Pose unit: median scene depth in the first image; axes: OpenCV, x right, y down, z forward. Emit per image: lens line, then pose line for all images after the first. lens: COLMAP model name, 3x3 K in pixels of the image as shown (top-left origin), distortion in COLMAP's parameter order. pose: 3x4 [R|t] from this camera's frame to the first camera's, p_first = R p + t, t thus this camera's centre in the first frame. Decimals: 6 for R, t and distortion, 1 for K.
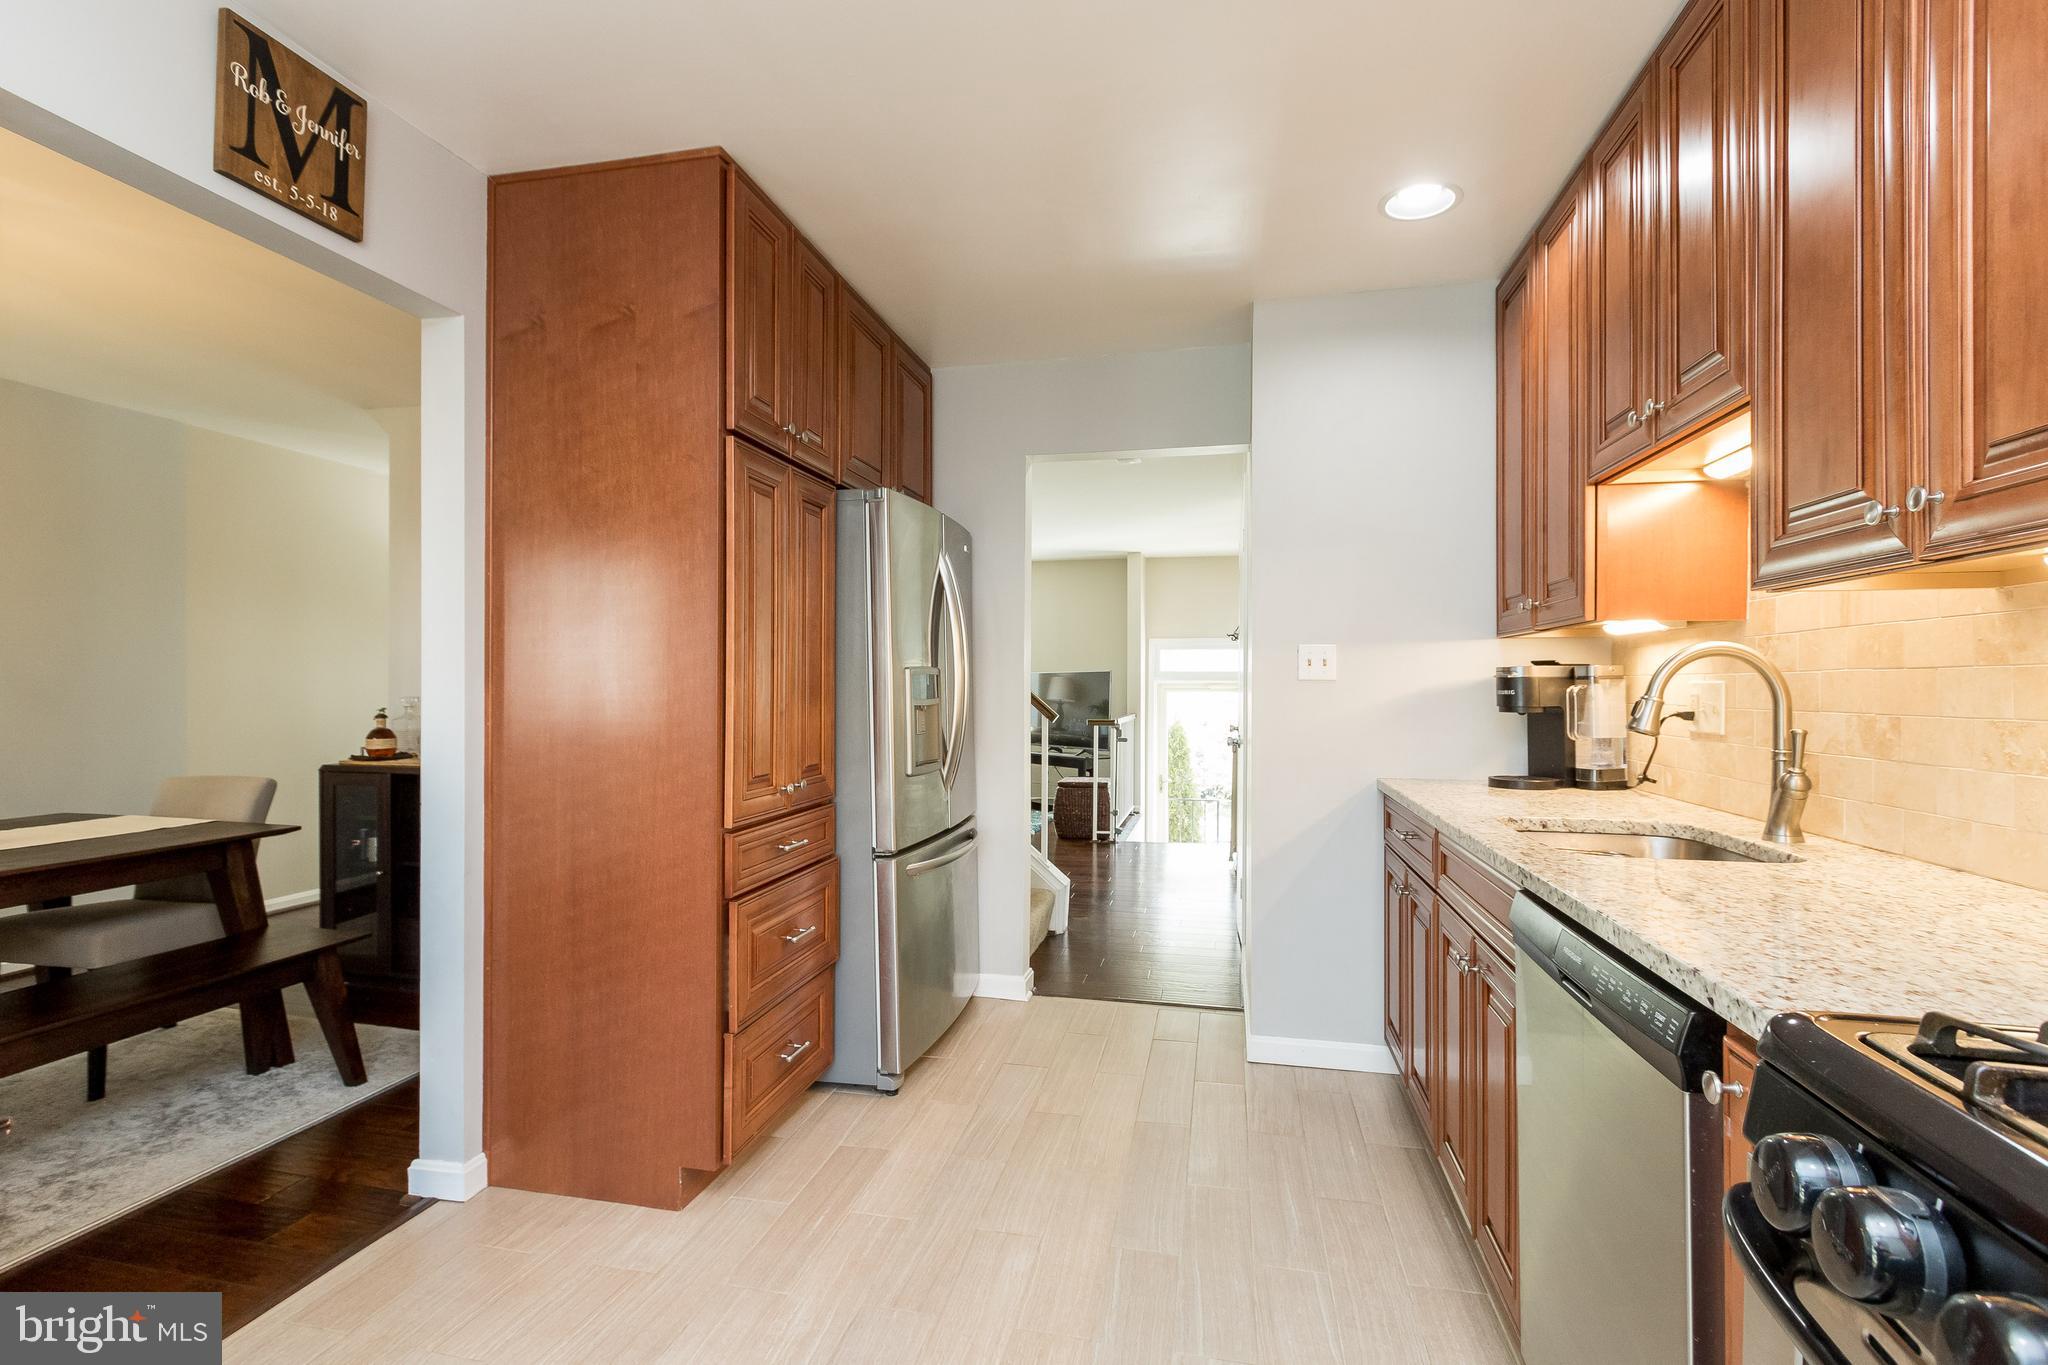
lens RADIAL K [[979.3, 0, 1027.4], [0, 979.3, 686.8], [0, 0, 1]] dist [0.000478, -0.002552]
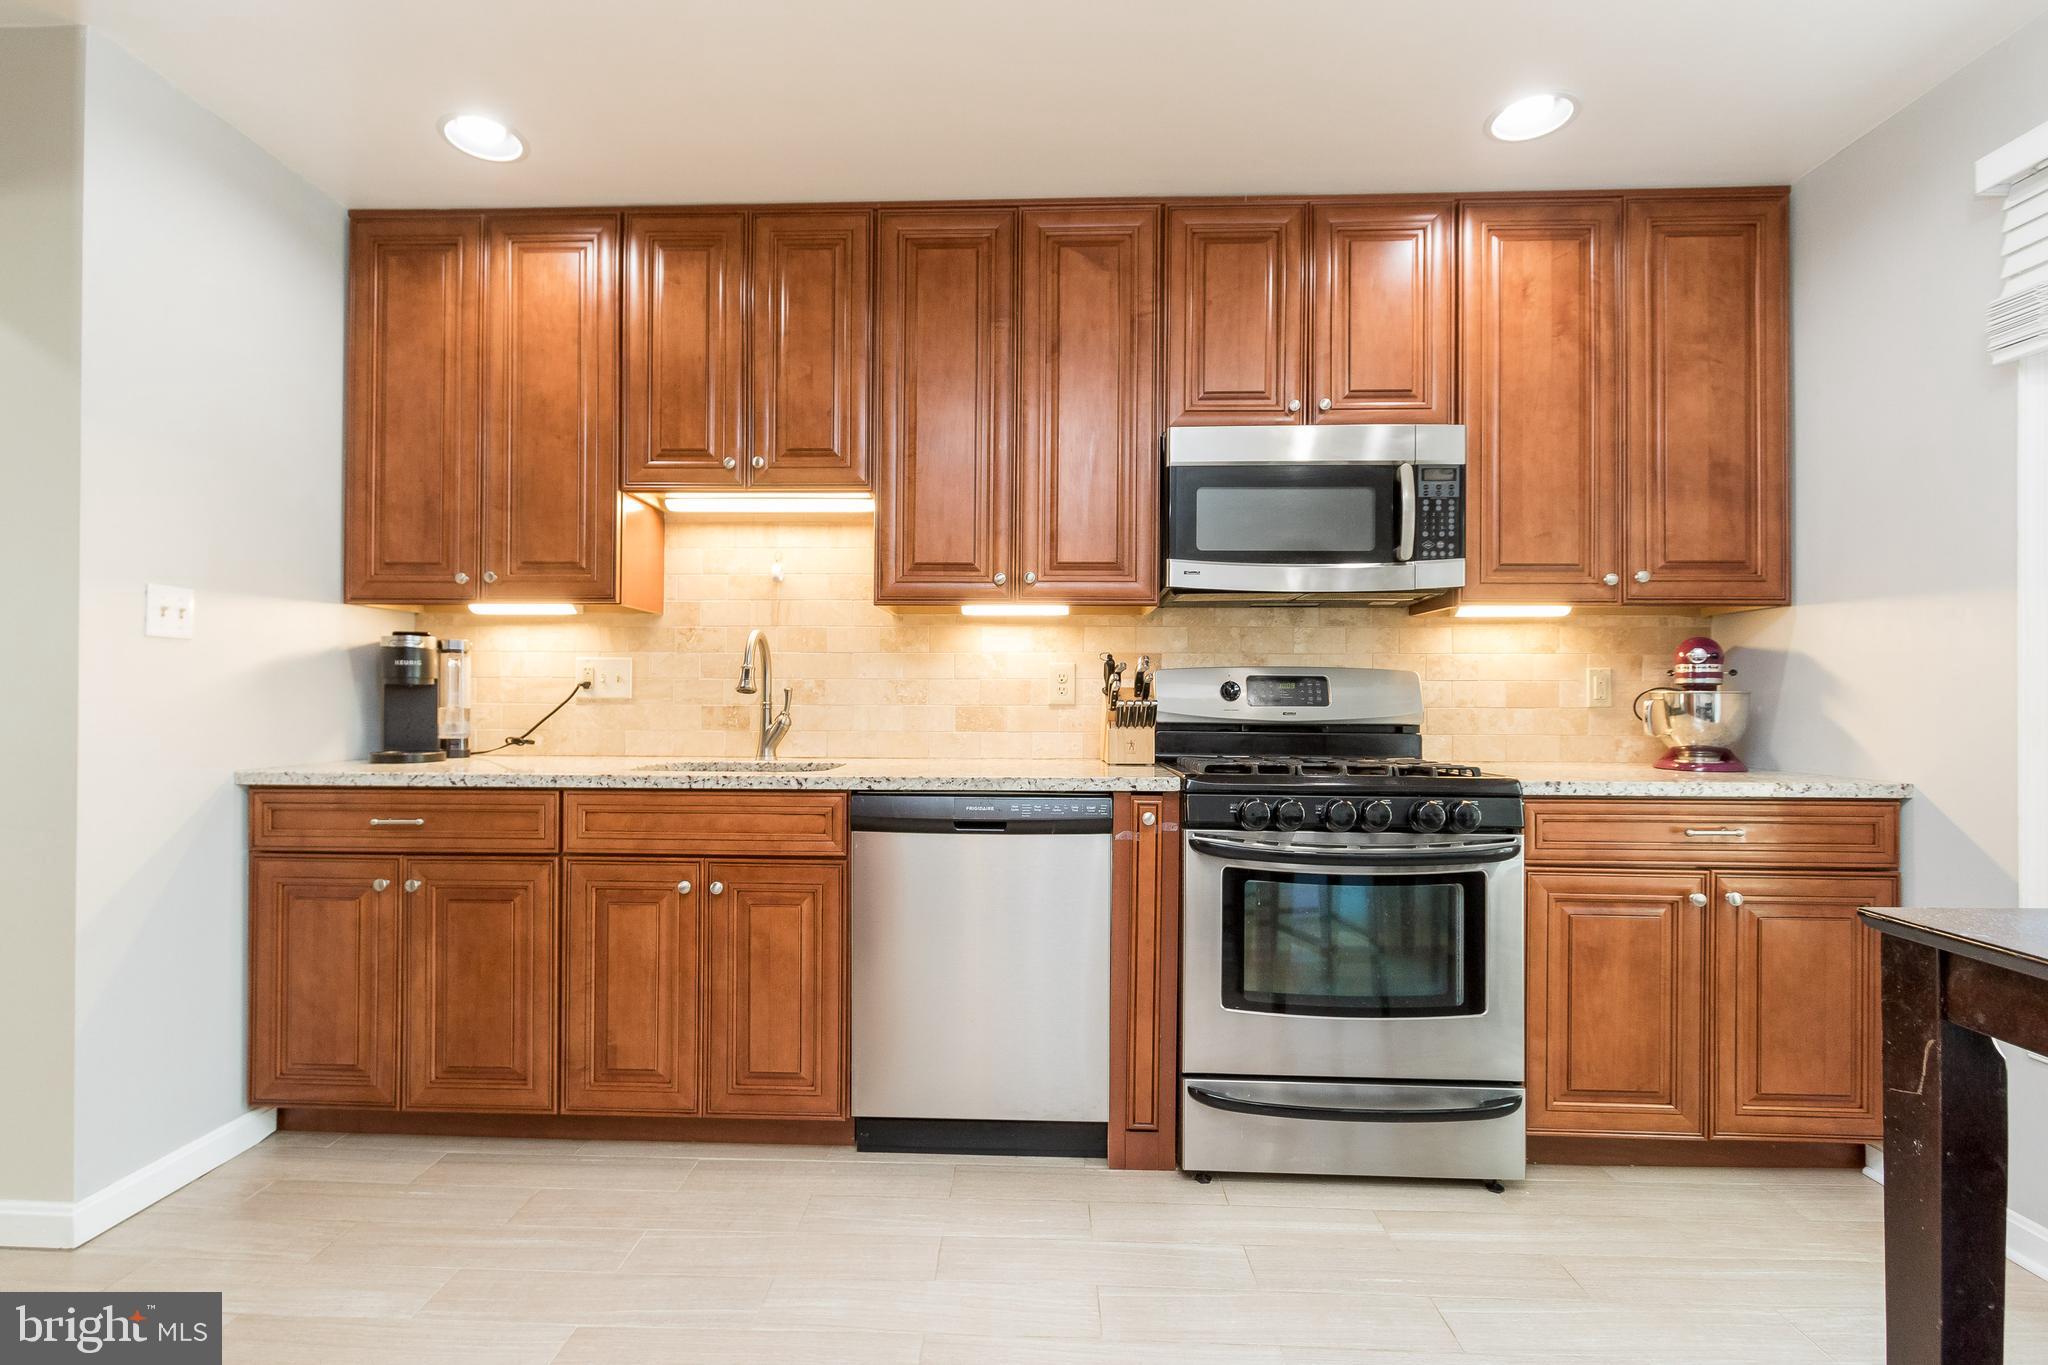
lens RADIAL K [[979.3, 0, 1027.5], [0, 979.3, 687.4], [0, 0, 1]] dist [0.000478, -0.002552]
pose [[-0.203778, 0.008607, 0.978979, -0.687411], [-0.003997, 0.999946, -0.009623, 0.044946], [-0.979009, -0.005874, -0.203732, 0.743244]]
